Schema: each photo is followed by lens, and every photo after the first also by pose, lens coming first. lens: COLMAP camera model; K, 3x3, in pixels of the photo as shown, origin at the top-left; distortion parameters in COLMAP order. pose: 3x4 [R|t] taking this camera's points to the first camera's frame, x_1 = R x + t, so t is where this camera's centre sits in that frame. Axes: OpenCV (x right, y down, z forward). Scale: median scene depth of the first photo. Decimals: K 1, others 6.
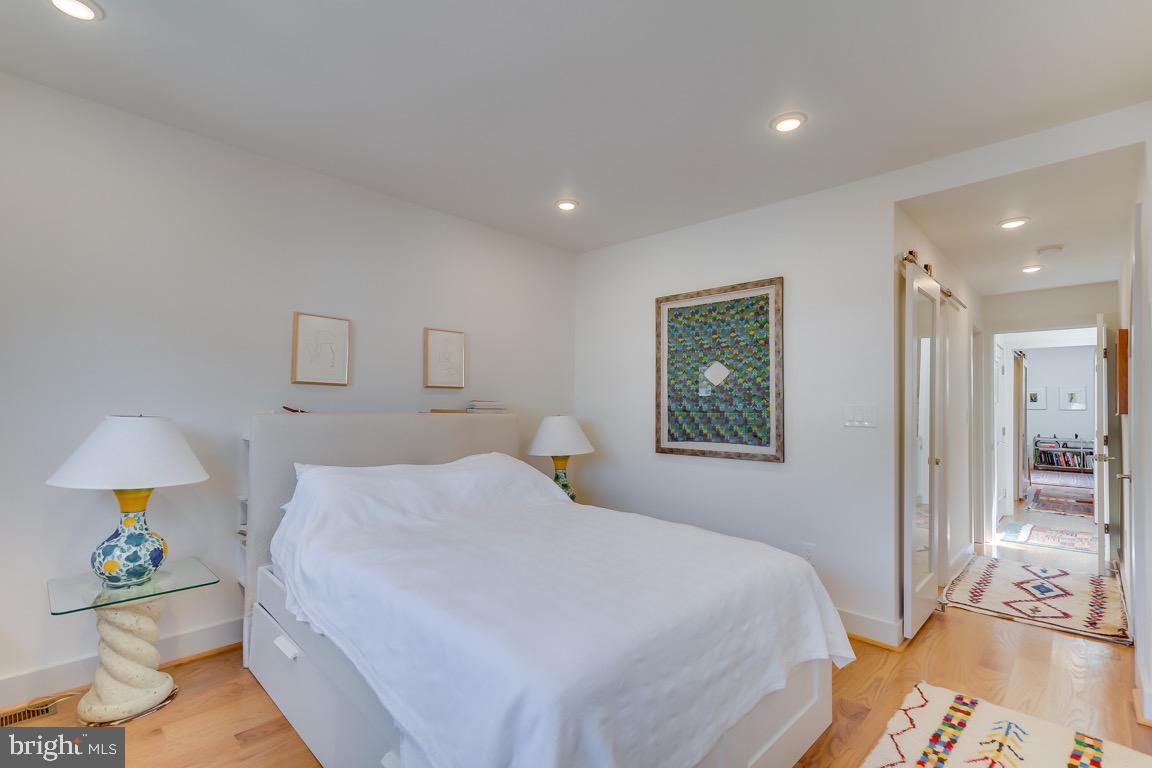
lens RADIAL K [[522.0, 0, 595.6], [0, 522.0, 401.8], [0, 0, 1]] dist [0.001405, 0.002773]
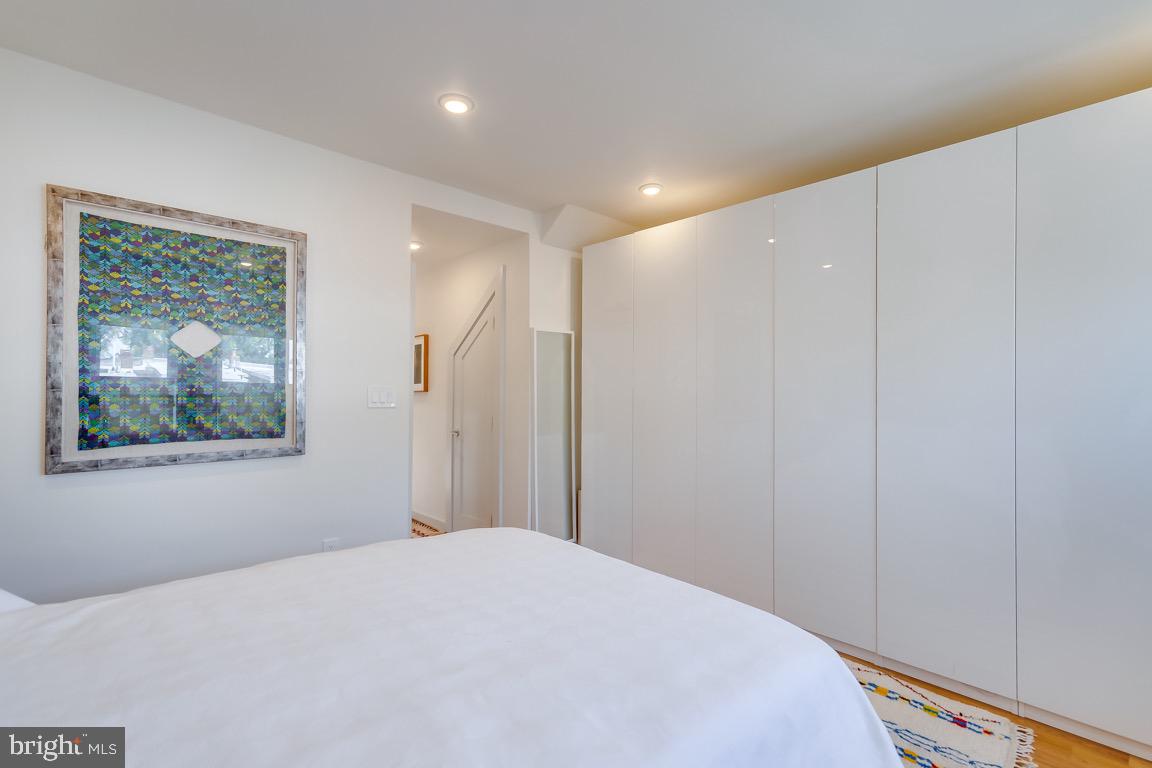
lens RADIAL K [[522.0, 0, 579.1], [0, 522.0, 391.1], [0, 0, 1]] dist [0.001405, 0.002773]
pose [[0.073057, -0.005765, 0.997311, -0.416050], [-0.010677, 0.999921, 0.006563, 0.003313], [-0.997271, -0.011128, 0.072990, 0.459526]]
